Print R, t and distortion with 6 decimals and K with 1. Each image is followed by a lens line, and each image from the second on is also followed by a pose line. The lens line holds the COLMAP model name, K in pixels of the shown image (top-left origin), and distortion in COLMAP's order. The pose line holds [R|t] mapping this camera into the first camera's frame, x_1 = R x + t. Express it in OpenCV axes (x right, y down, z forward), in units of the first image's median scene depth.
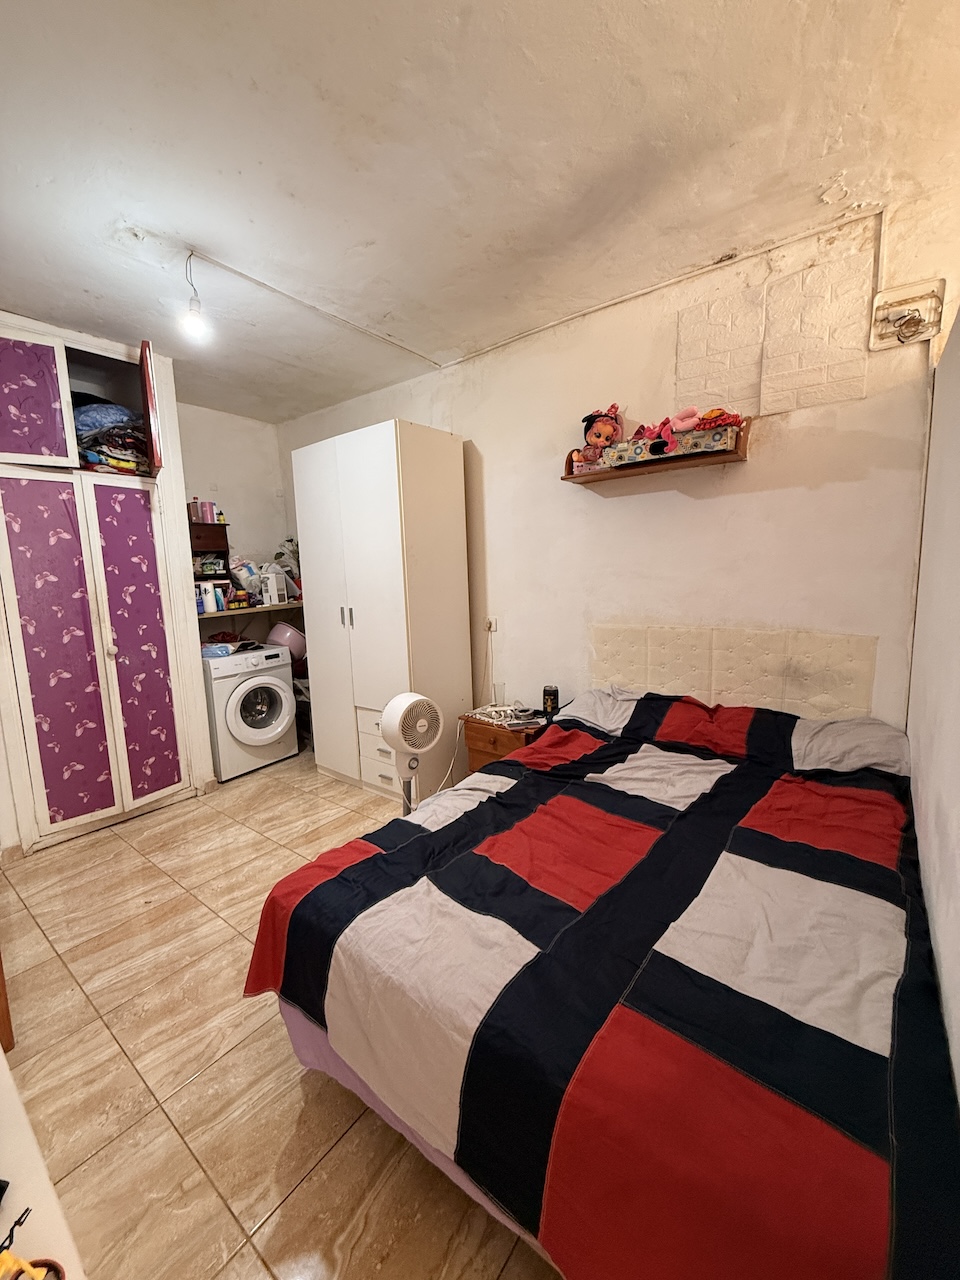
lens RADIAL K [[510.0, 0, 481.8], [0, 510.0, 627.8], [0, 0, 1]] dist [0.000121, 0.000499]
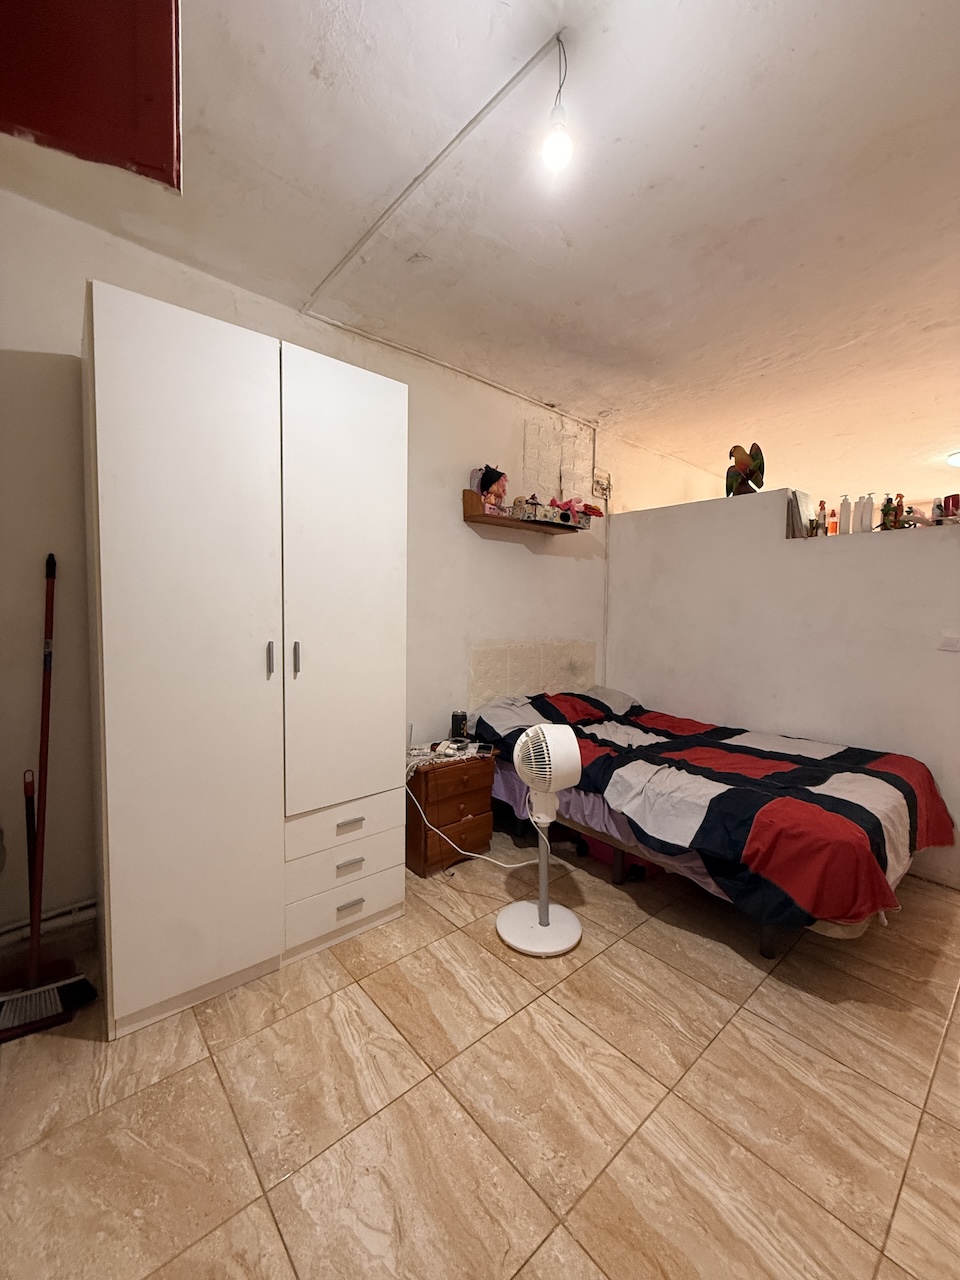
lens RADIAL K [[510.0, 0, 475.8], [0, 510.0, 631.1], [0, 0, 1]] dist [0.000121, 0.000499]
pose [[0.204702, -0.004960, 0.978812, -1.162136], [0.090196, 0.995828, -0.013817, -0.037072], [-0.974660, 0.091113, 0.204295, 1.020960]]
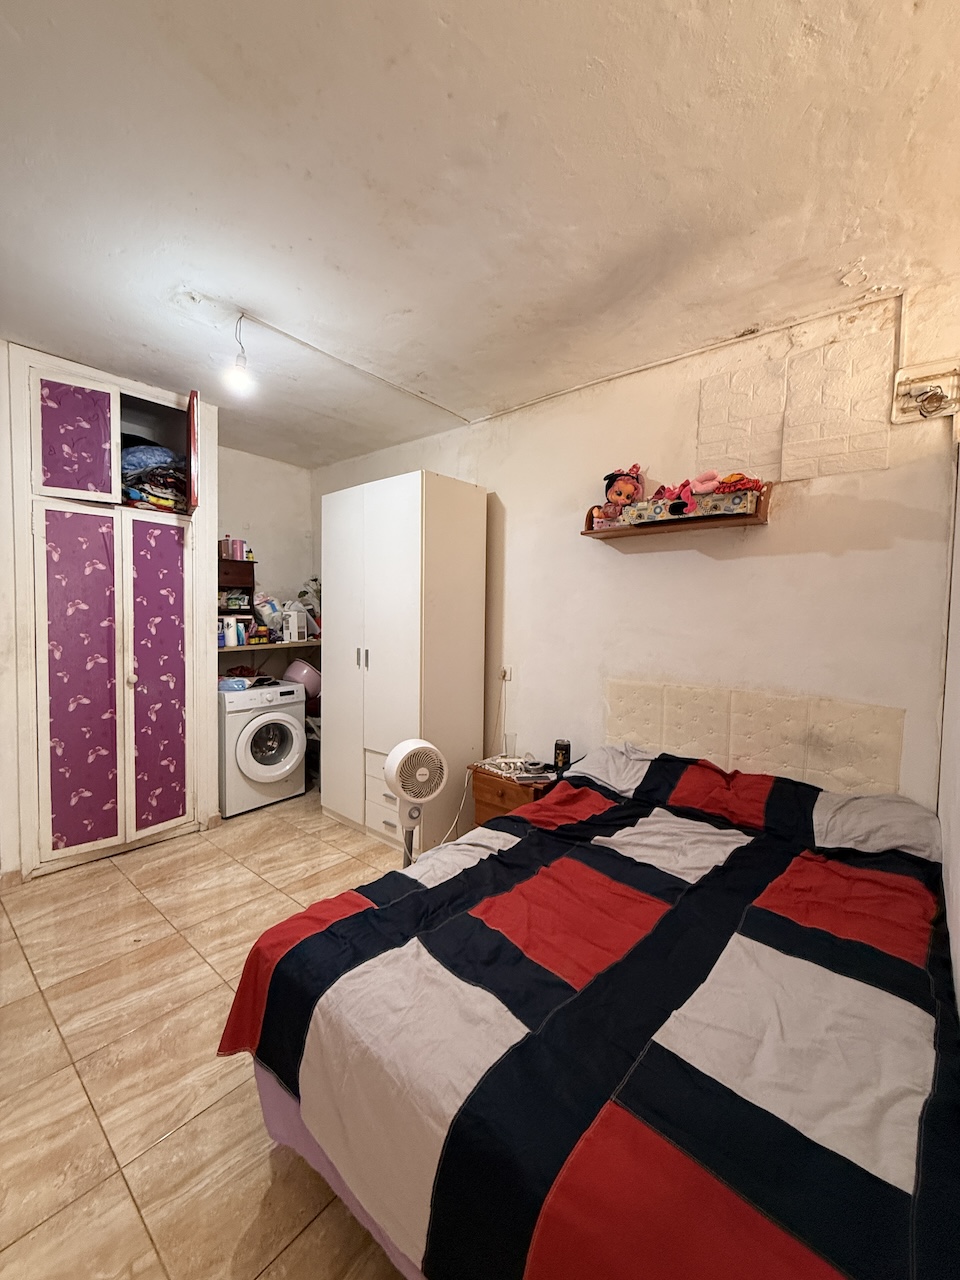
lens RADIAL K [[510.0, 0, 482.4], [0, 510.0, 629.8], [0, 0, 1]] dist [0.000121, 0.000499]
pose [[0.997826, 0.051538, -0.041065, 0.014394], [-0.054846, 0.994956, -0.083991, -0.008031], [0.036529, 0.086061, 0.995620, 0.001286]]
